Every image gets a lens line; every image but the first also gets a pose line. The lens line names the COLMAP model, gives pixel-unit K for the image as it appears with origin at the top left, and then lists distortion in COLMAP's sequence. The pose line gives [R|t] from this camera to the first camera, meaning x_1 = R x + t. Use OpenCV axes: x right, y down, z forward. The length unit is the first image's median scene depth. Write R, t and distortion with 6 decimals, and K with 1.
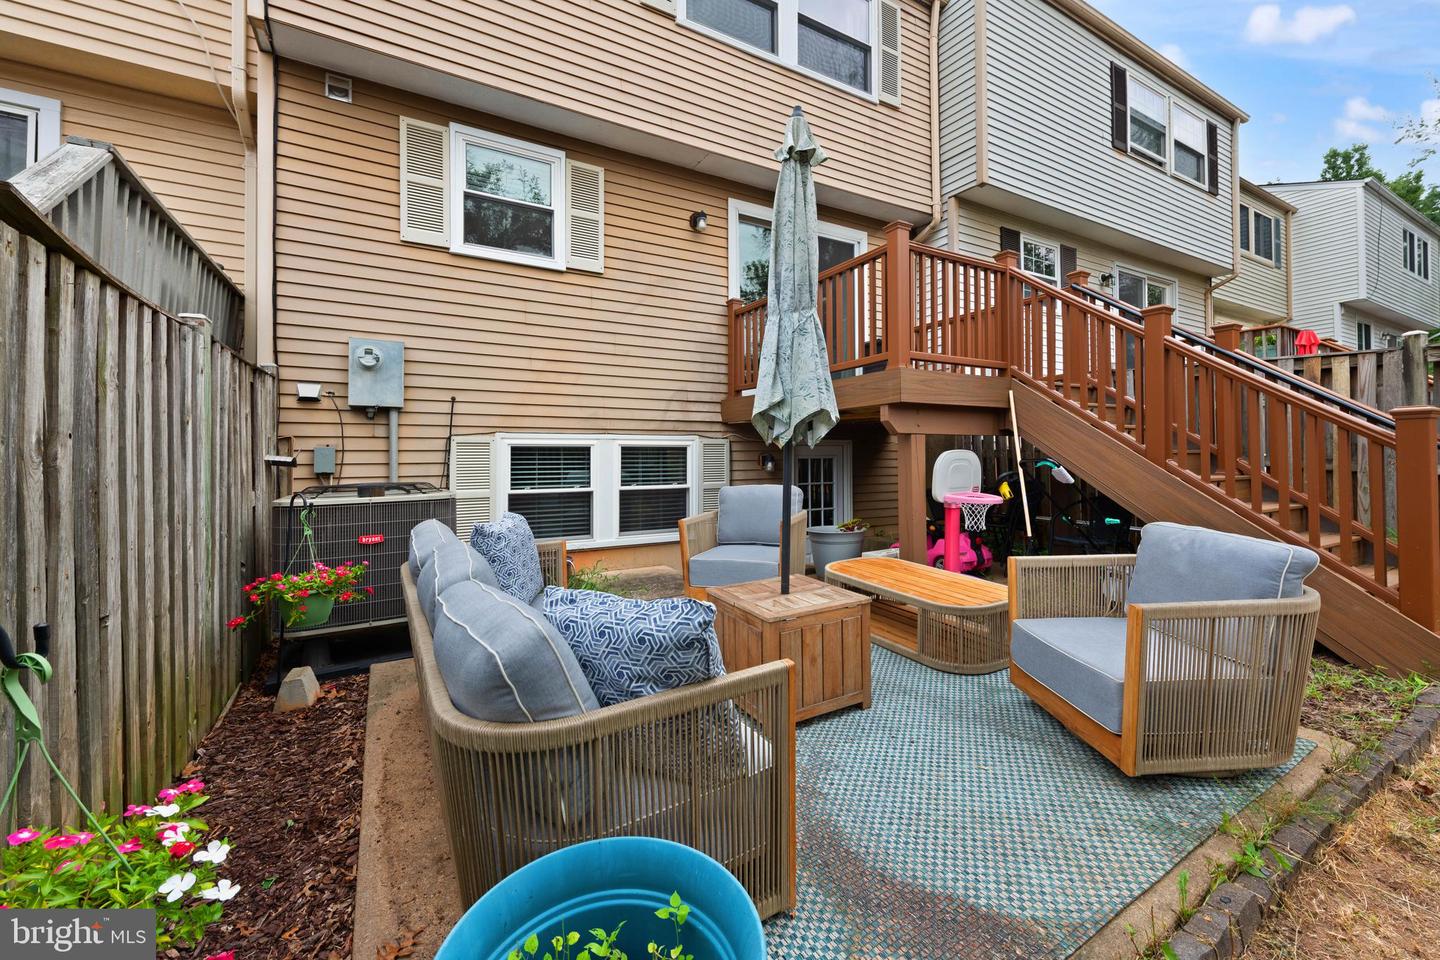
lens RADIAL K [[592.8, 0, 769.1], [0, 592.8, 450.1], [0, 0, 1]] dist [0.009024, 0.000007]
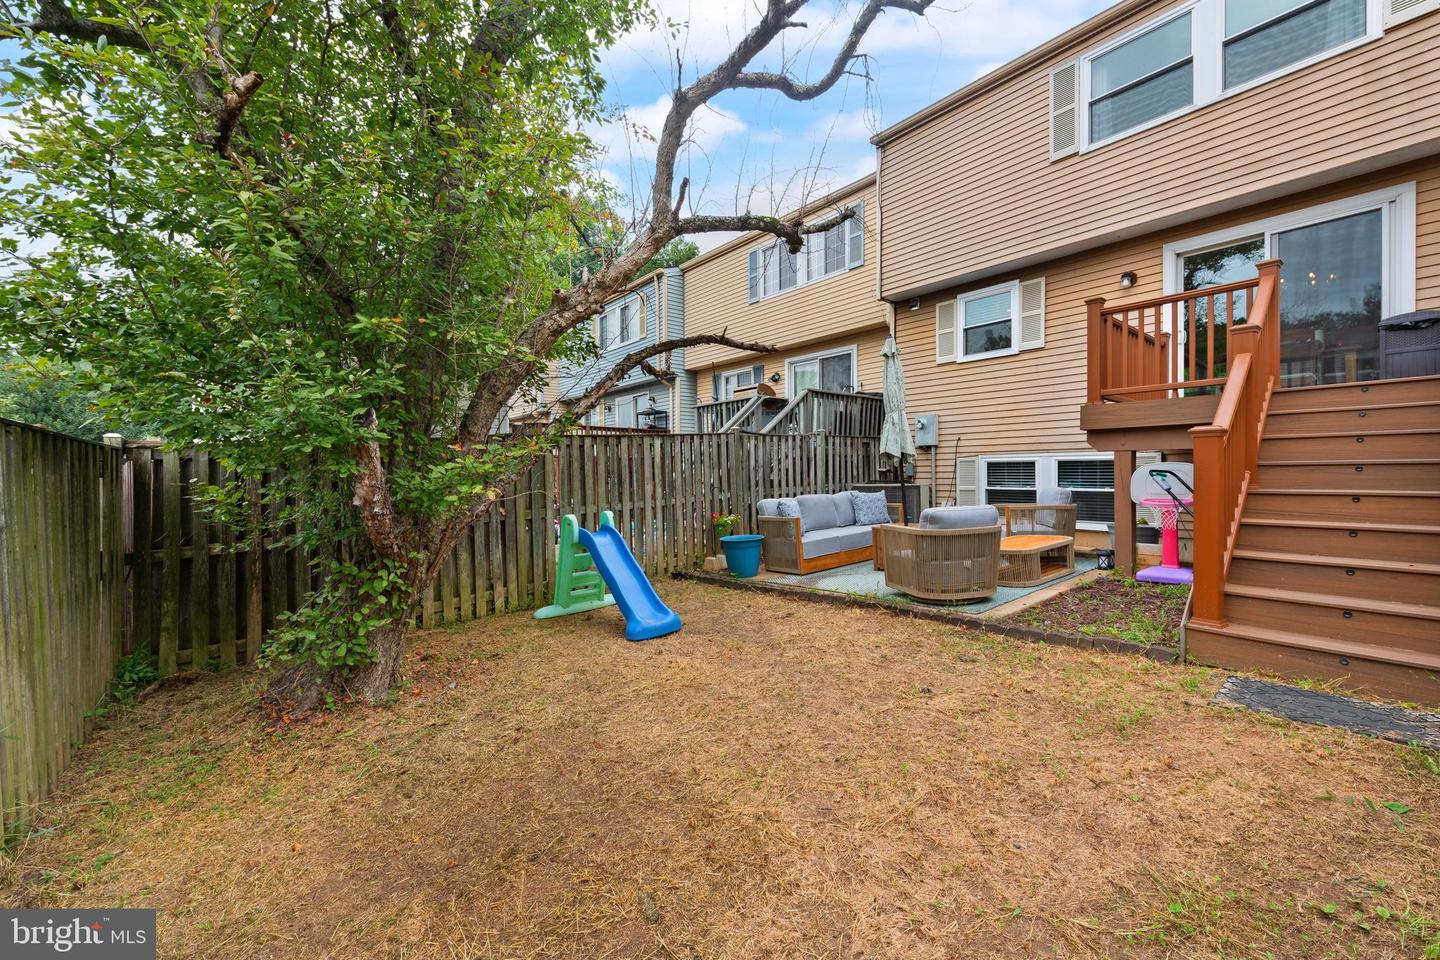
lens RADIAL K [[590.5, 0, 722.3], [0, 590.5, 486.2], [0, 0, 1]] dist [0.000613, 0.000188]
pose [[0.153922, 0.027732, -0.987694, 1.268877], [0.020489, 0.999302, 0.031251, -0.007155], [0.987871, -0.025047, 0.153247, -0.063187]]
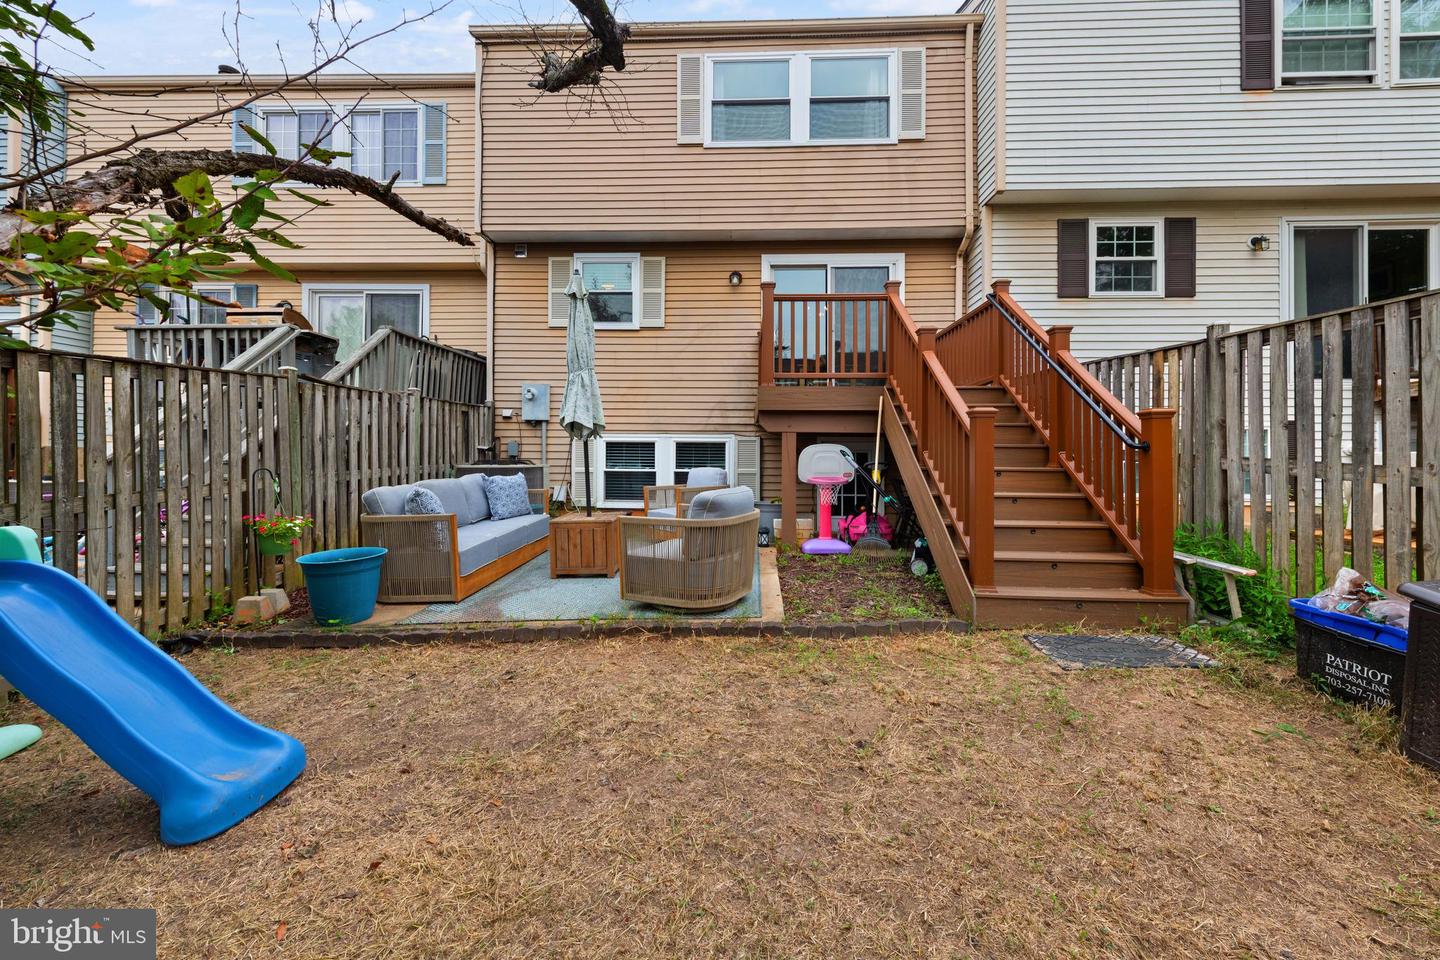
lens RADIAL K [[598.8, 0, 745.6], [0, 598.8, 455.0], [0, 0, 1]] dist [0.008081, 0.000041]
pose [[0.844588, 0.010783, -0.535307, 0.823918], [-0.005573, 0.999920, 0.011349, 0.009511], [0.535387, -0.006602, 0.844581, -0.202672]]
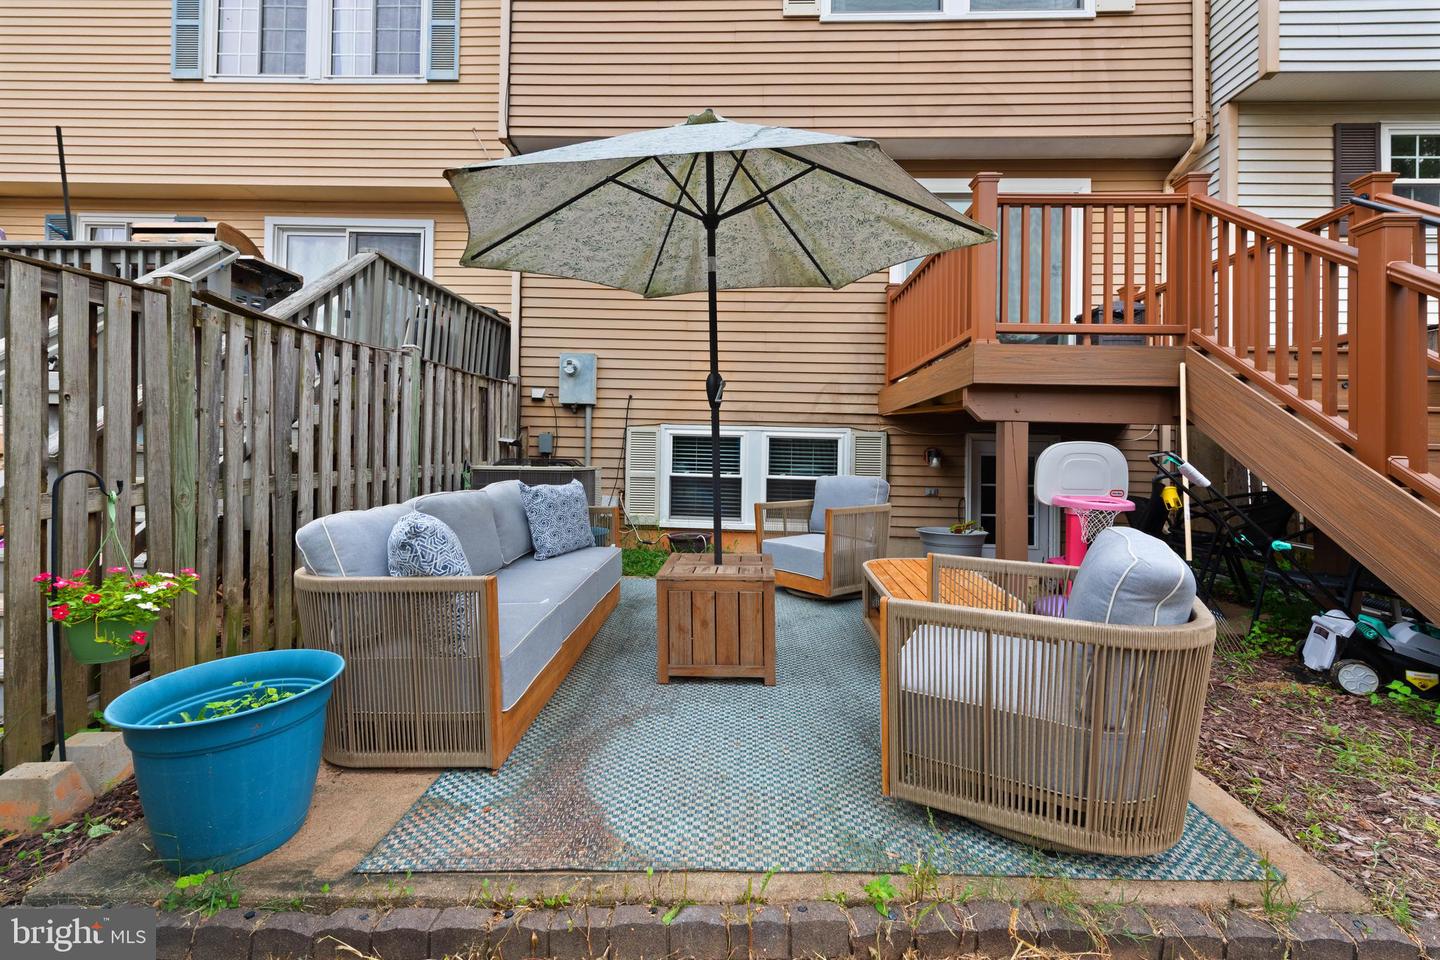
lens RADIAL K [[612.9, 0, 732.8], [0, 612.9, 456.9], [0, 0, 1]] dist [0.008272, -0.000363]
pose [[0.832772, 0.025173, -0.553044, 0.361512], [-0.021942, 0.999682, 0.012463, 0.019091], [0.553181, 0.001756, 0.833059, 0.051742]]
